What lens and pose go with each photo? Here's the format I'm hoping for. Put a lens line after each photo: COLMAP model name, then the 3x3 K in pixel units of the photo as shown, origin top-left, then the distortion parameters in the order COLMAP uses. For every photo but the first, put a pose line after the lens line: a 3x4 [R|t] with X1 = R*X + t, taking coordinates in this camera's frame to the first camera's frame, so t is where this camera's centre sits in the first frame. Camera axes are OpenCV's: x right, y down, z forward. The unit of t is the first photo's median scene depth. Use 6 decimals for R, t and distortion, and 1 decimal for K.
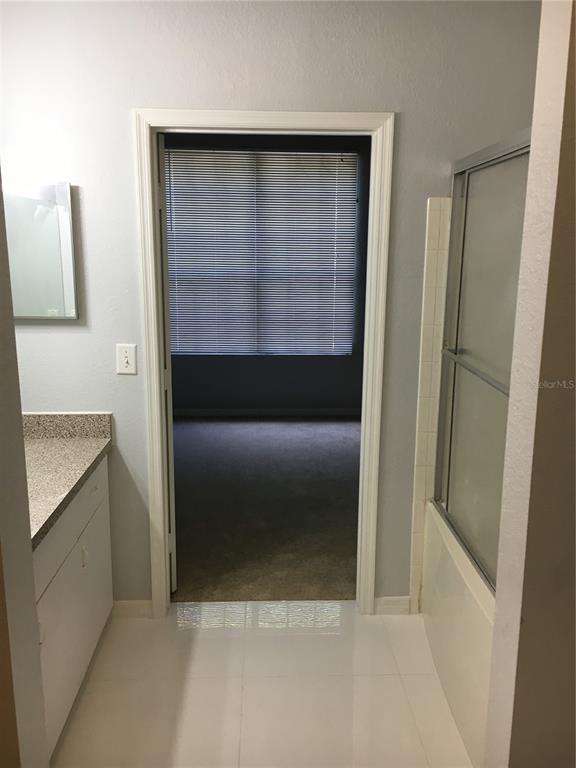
lens RADIAL K [[648.3, 0, 288.0], [0, 648.3, 384.0], [0, 0, 1]] dist [0.071609, -0.087300]
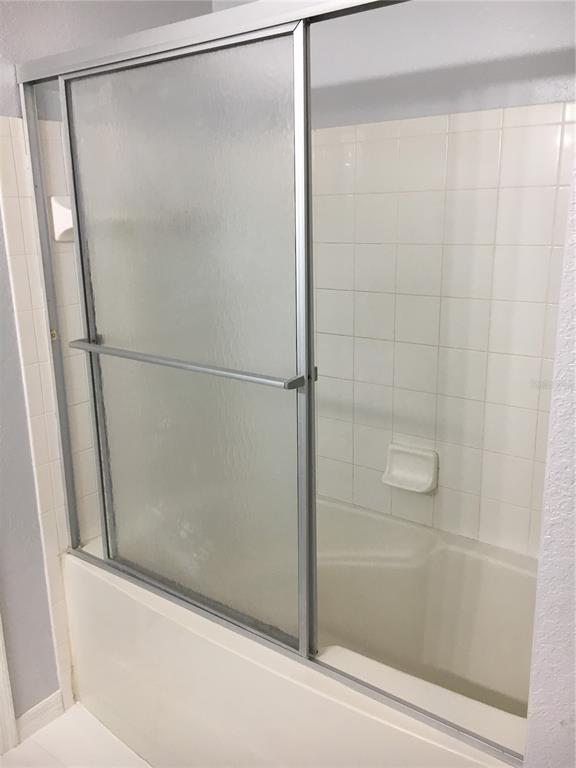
lens RADIAL K [[648.3, 0, 288.0], [0, 648.3, 384.0], [0, 0, 1]] dist [0.071609, -0.087300]
pose [[0.641181, -0.196218, 0.741880, -0.136807], [0.168852, 0.979138, 0.113037, -0.045779], [-0.748583, 0.052790, 0.660937, 0.358801]]
